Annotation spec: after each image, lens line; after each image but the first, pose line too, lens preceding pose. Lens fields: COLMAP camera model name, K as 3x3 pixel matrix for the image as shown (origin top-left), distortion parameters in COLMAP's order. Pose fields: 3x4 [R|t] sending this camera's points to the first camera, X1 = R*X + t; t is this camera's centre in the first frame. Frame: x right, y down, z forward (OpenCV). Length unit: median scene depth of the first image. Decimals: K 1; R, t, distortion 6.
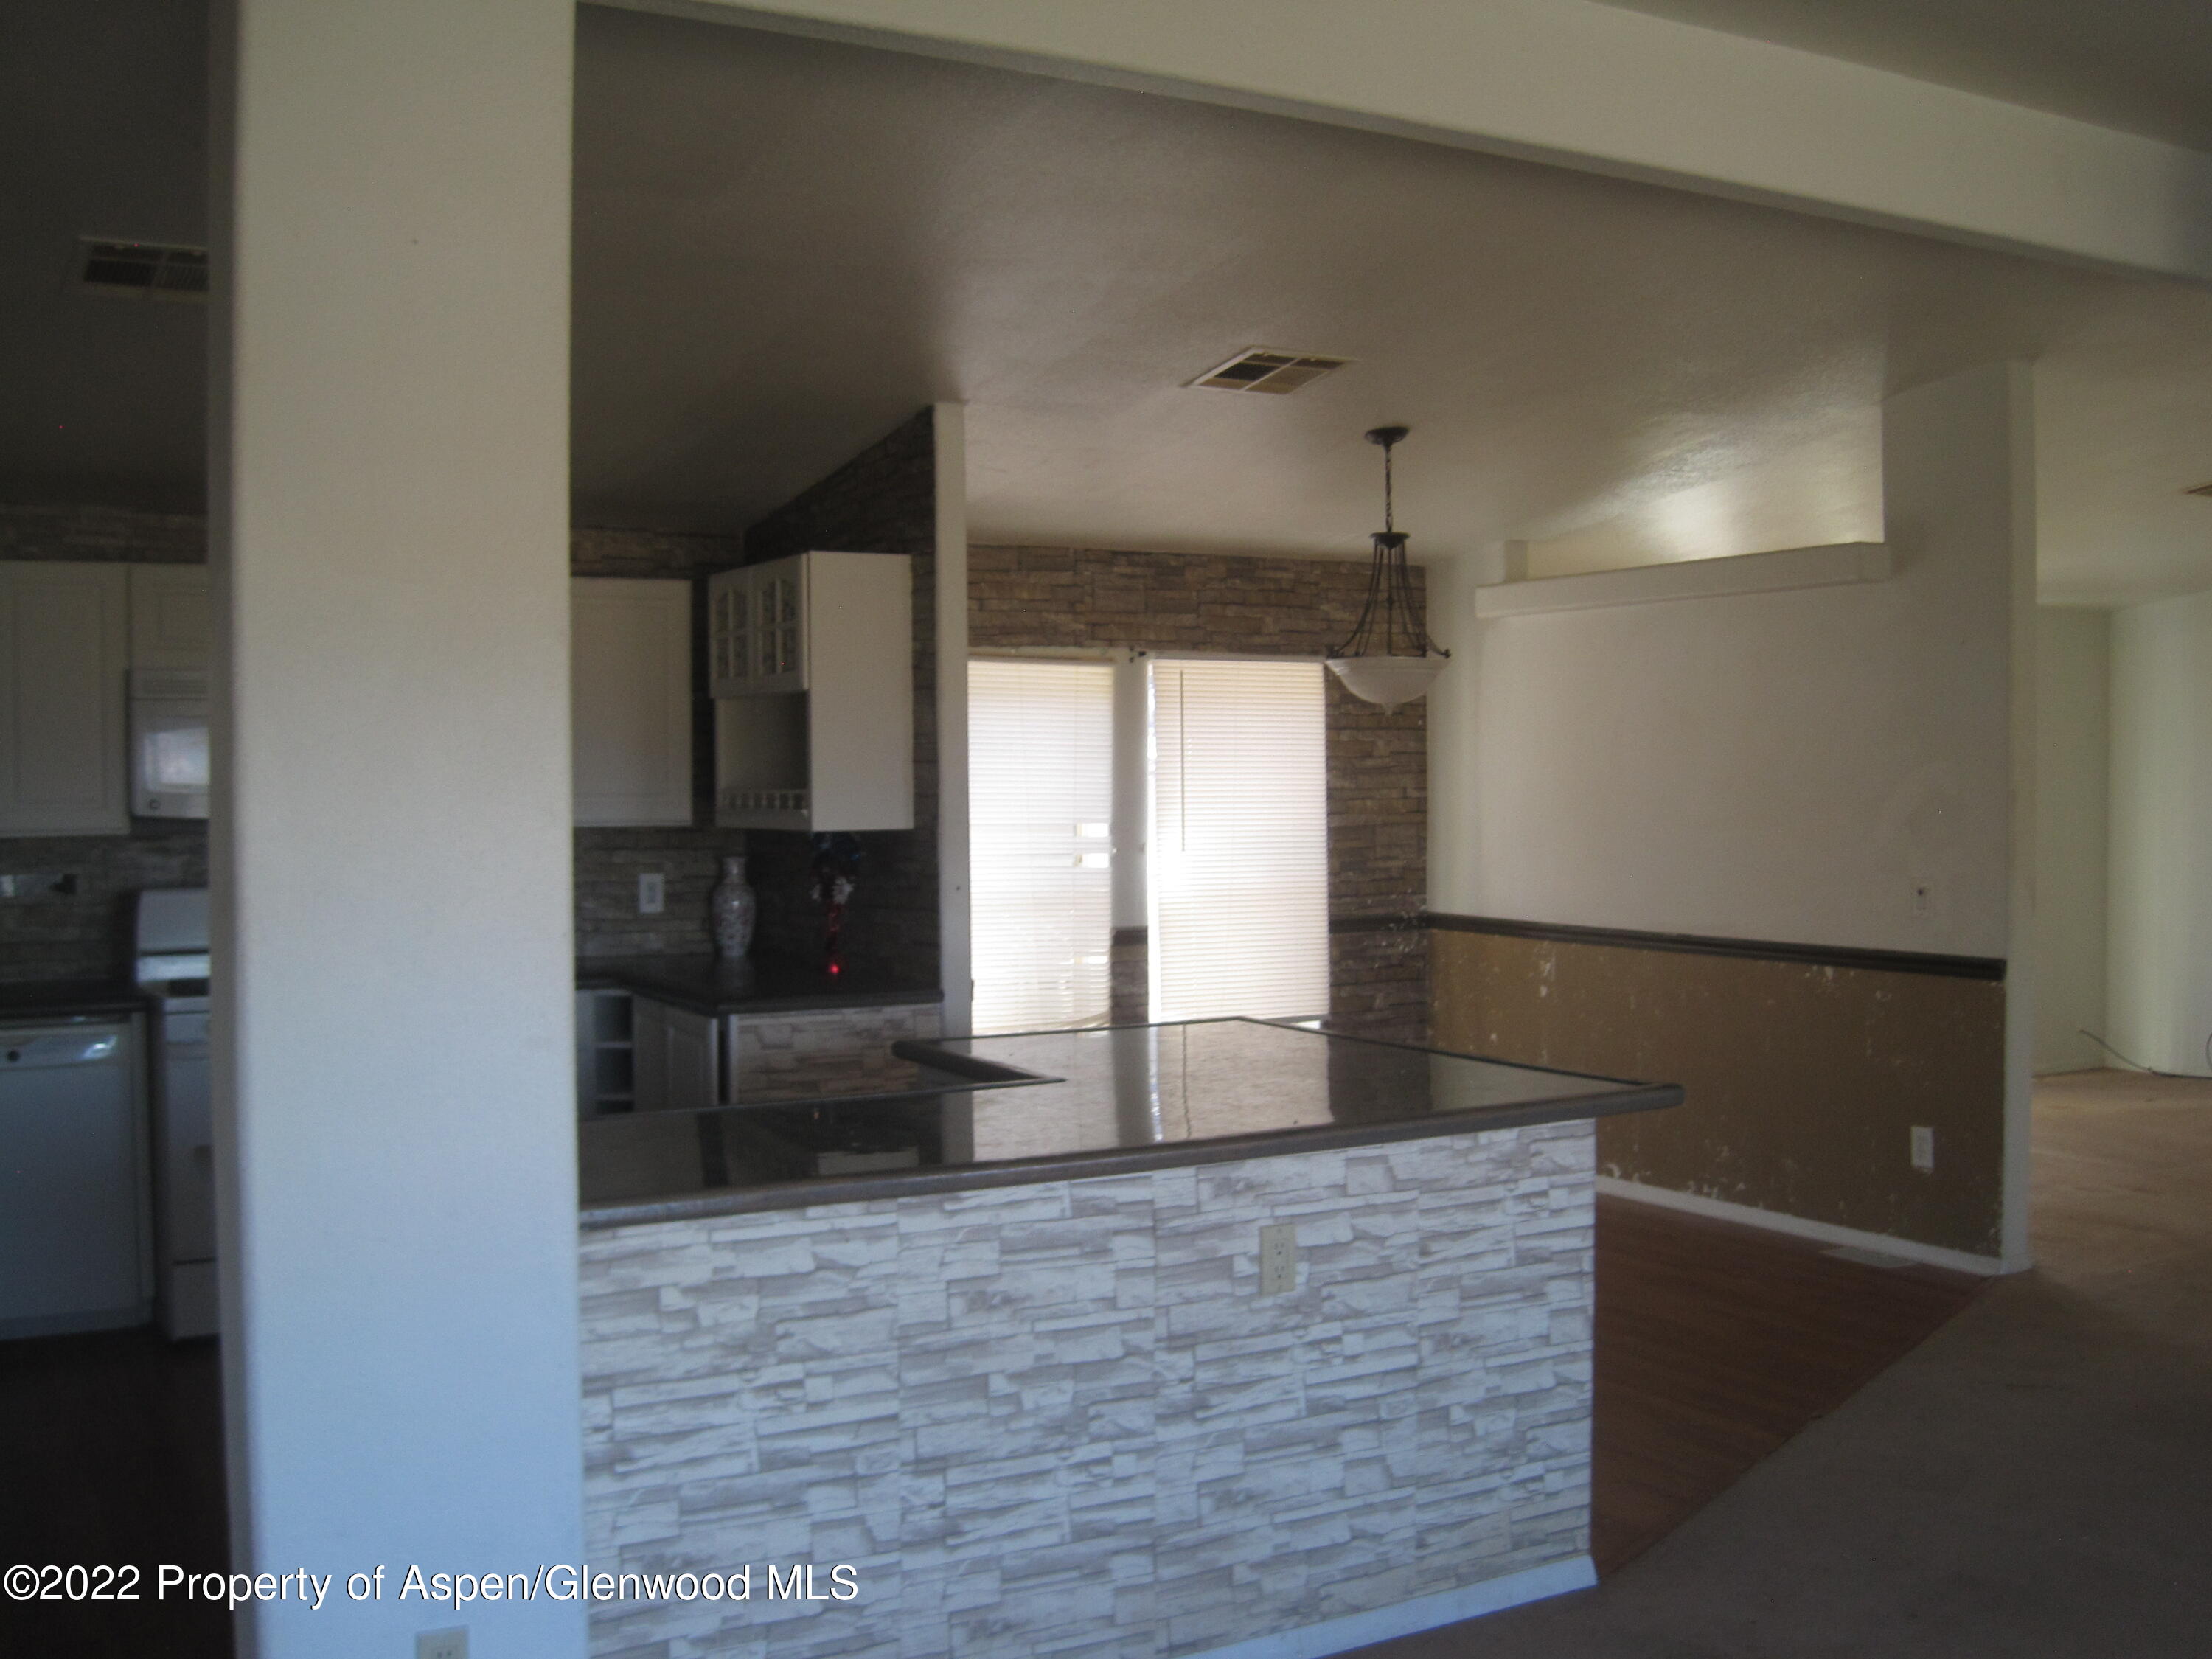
lens RADIAL K [[2275.9, 0, 1126.3], [0, 2275.9, 803.2], [0, 0, 1]] dist [-0.171516, 0.140990]
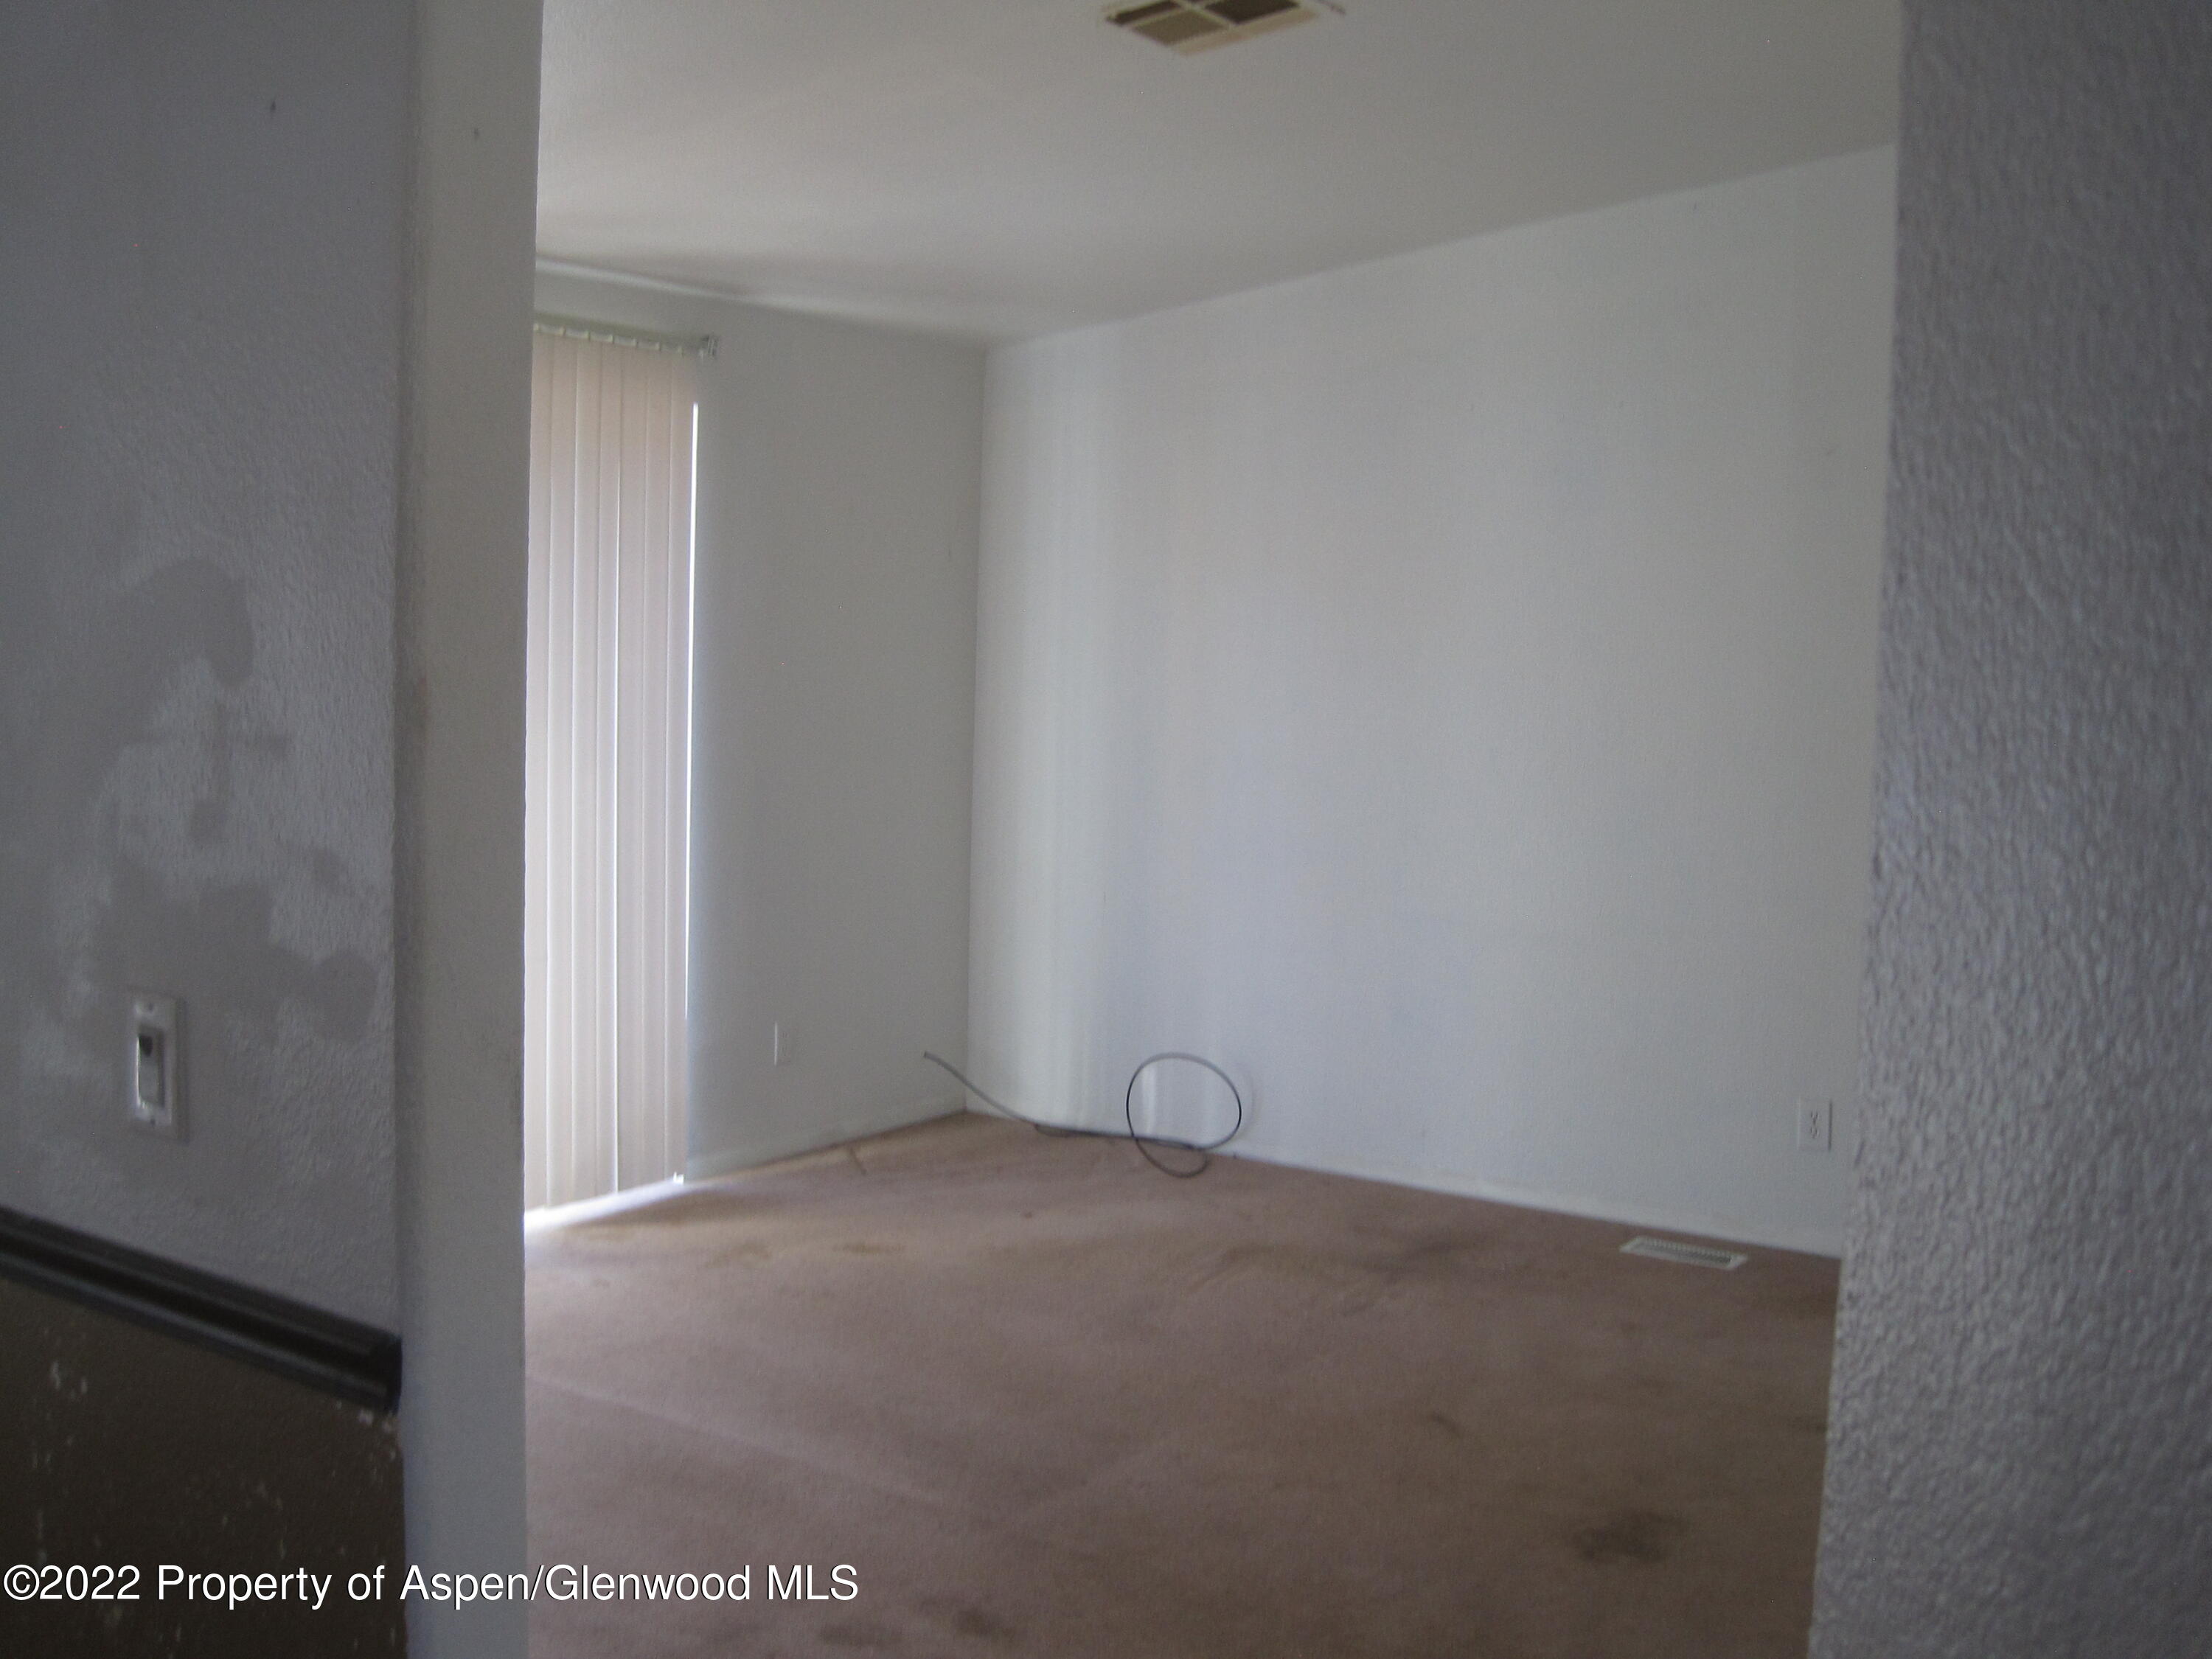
lens RADIAL K [[2275.9, 0, 1126.3], [0, 2275.9, 803.2], [0, 0, 1]] dist [-0.171516, 0.140990]
pose [[0.898923, -0.007803, 0.438036, 0.219816], [-0.024154, 0.997438, 0.067337, -0.007129], [-0.437440, -0.071111, 0.896432, 0.447909]]
